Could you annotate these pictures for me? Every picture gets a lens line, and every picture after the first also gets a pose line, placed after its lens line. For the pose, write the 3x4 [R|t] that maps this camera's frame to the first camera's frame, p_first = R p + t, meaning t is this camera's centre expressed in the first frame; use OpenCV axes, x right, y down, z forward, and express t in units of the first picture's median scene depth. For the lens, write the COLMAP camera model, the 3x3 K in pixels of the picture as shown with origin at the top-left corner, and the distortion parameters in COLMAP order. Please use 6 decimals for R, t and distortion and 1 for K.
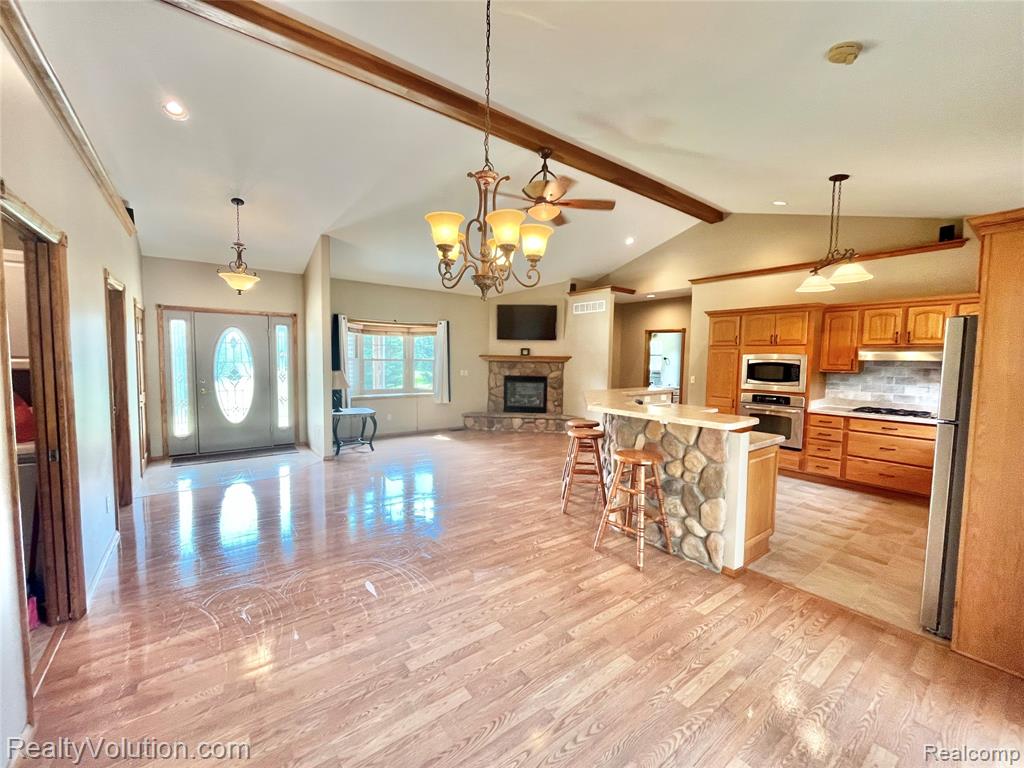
lens RADIAL K [[413.3, 0, 509.2], [0, 413.3, 387.4], [0, 0, 1]] dist [-0.002014, -0.000741]
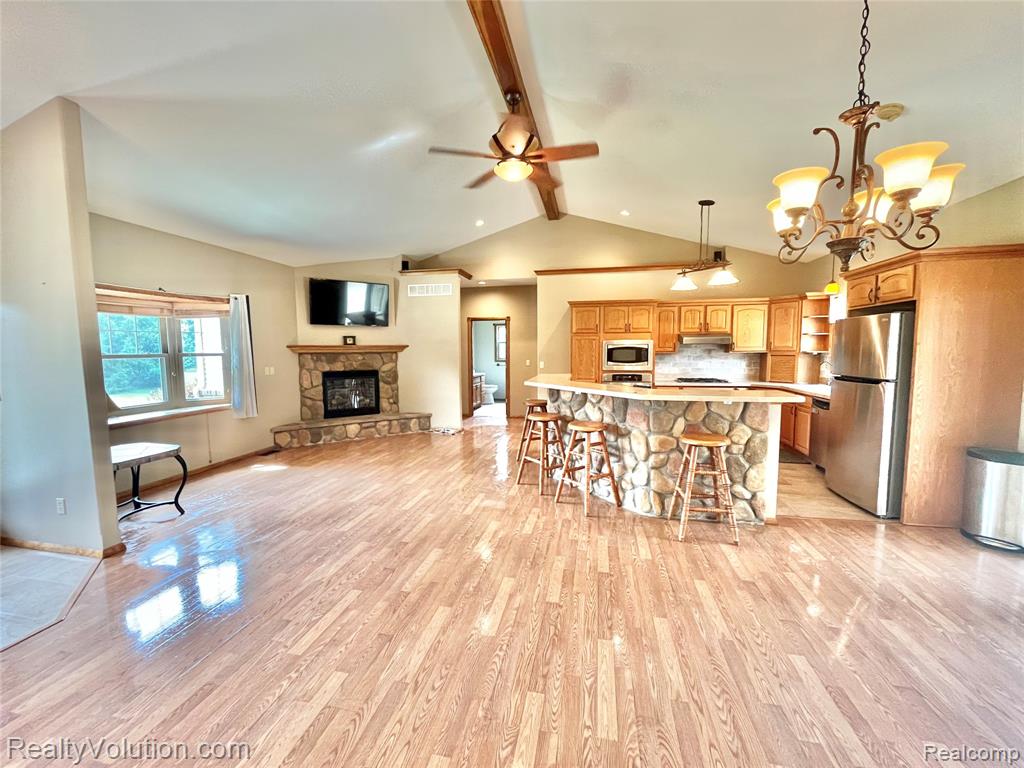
lens RADIAL K [[413.3, 0, 509.2], [0, 413.3, 387.2], [0, 0, 1]] dist [-0.002014, -0.000741]
pose [[0.751531, -0.082018, 0.654579, -0.401286], [0.065016, 0.996619, 0.050230, -0.024653], [-0.656486, 0.004809, 0.754323, 0.303678]]
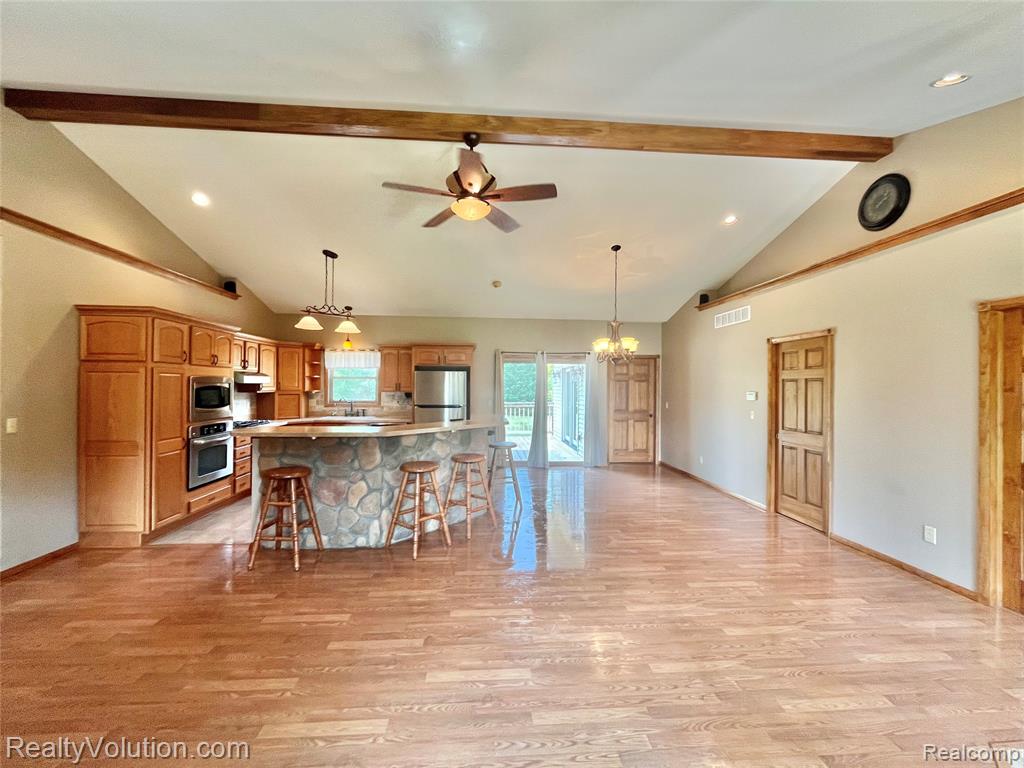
lens RADIAL K [[413.3, 0, 508.9], [0, 413.3, 387.4], [0, 0, 1]] dist [-0.002014, -0.000741]
pose [[-0.841199, -0.024444, 0.540173, -0.340930], [0.017531, 0.997220, 0.072428, -0.104565], [-0.540442, 0.070397, -0.838431, 1.331295]]
